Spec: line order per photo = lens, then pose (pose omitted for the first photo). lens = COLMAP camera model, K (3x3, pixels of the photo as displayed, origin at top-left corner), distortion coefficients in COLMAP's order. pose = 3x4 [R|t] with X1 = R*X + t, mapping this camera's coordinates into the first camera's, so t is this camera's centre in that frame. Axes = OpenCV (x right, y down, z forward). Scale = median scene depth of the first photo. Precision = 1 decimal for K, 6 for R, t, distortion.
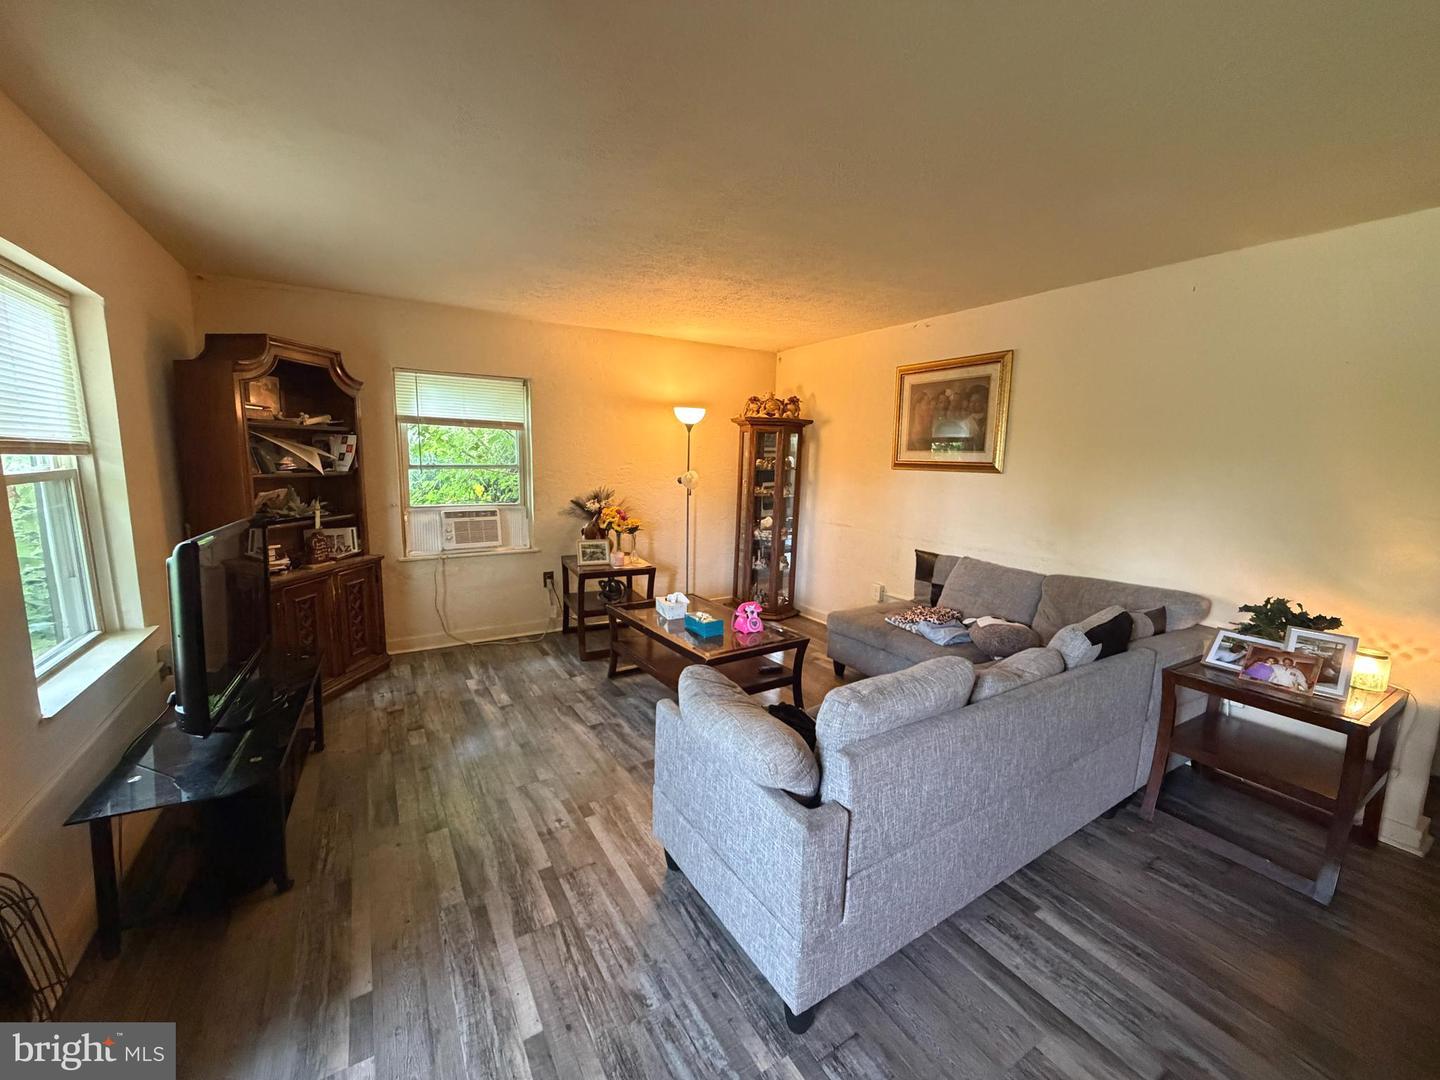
lens RADIAL K [[573.8, 0, 716.6], [0, 573.8, 538.5], [0, 0, 1]] dist [0.000540, -0.000099]
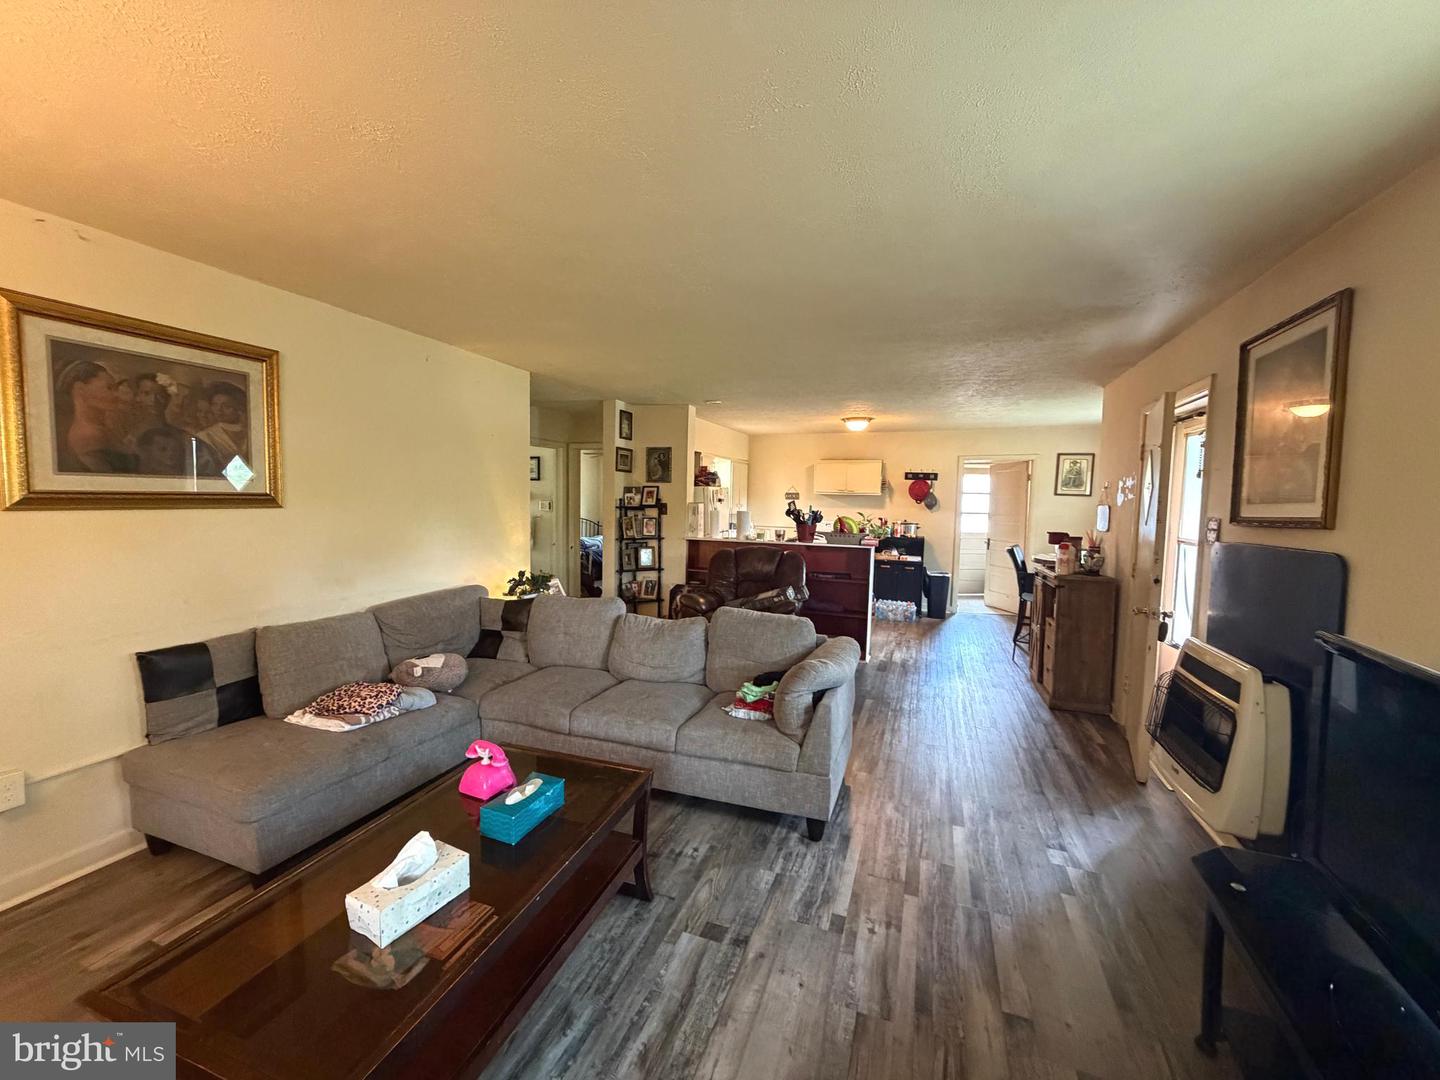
lens RADIAL K [[576.4, 0, 719.1], [0, 576.4, 537.7], [0, 0, 1]] dist [-0.000790, -0.000037]
pose [[-0.615583, -0.084700, 0.783508, -0.547212], [0.084249, 0.981437, 0.172289, -0.180338], [-0.783556, 0.172067, -0.597020, 1.149593]]
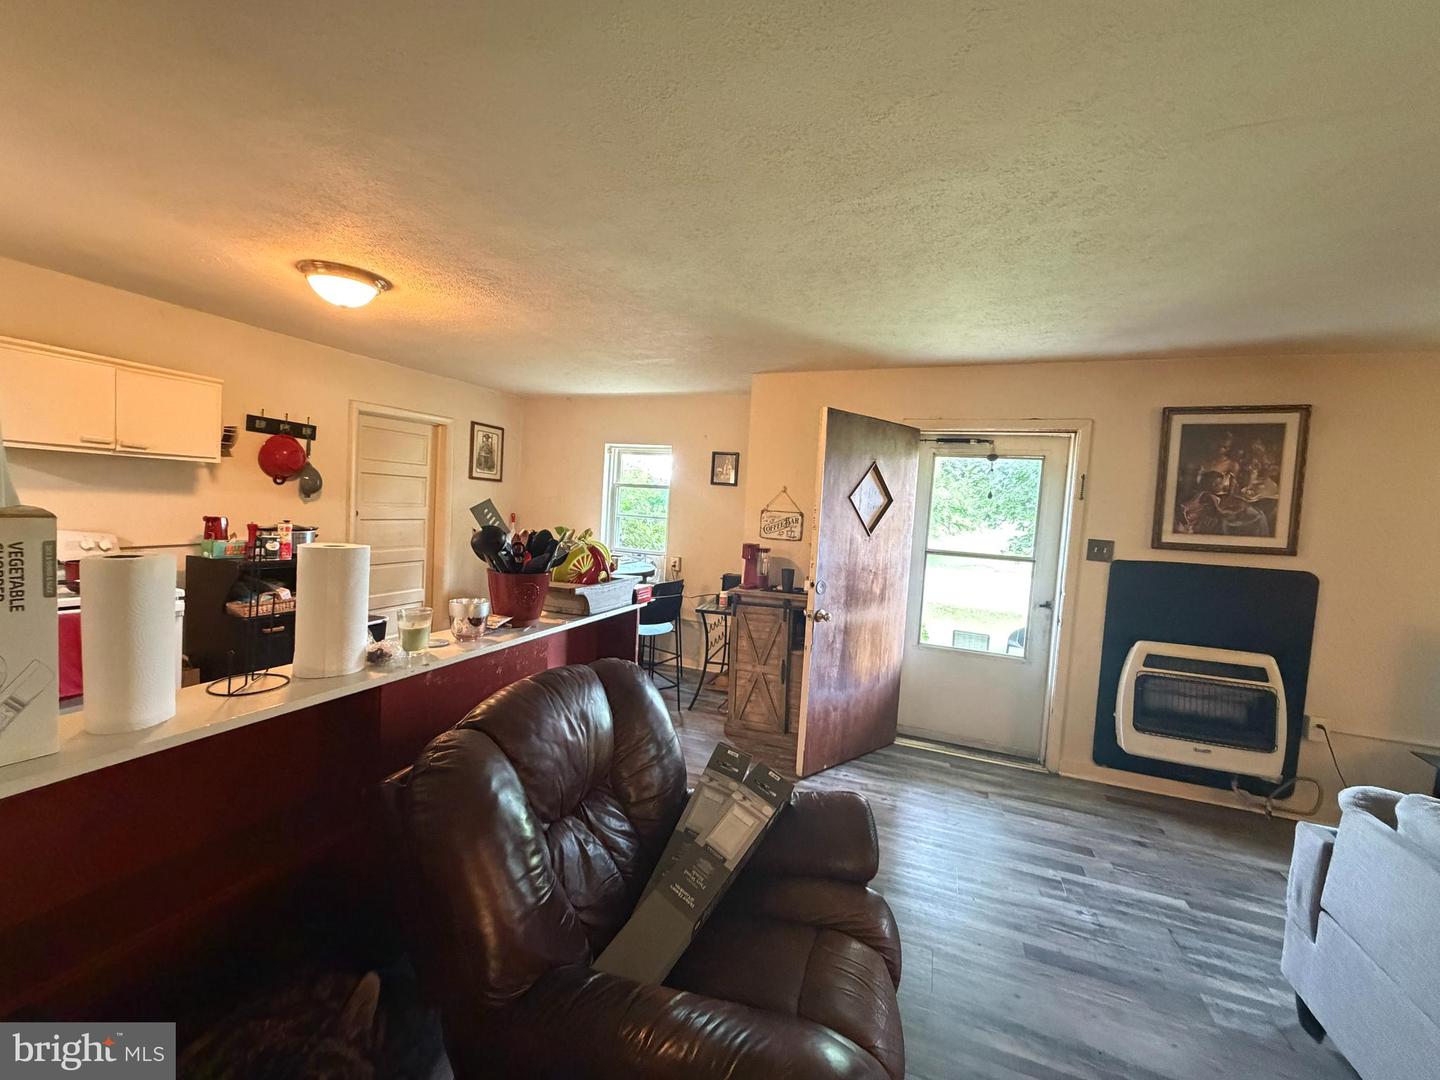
lens RADIAL K [[573.8, 0, 716.6], [0, 573.8, 538.5], [0, 0, 1]] dist [0.000540, -0.000099]
pose [[-0.795905, -0.031647, -0.604594, 0.876155], [-0.163171, 0.972892, 0.163878, -0.059151], [0.583019, 0.229083, -0.779494, 0.459805]]
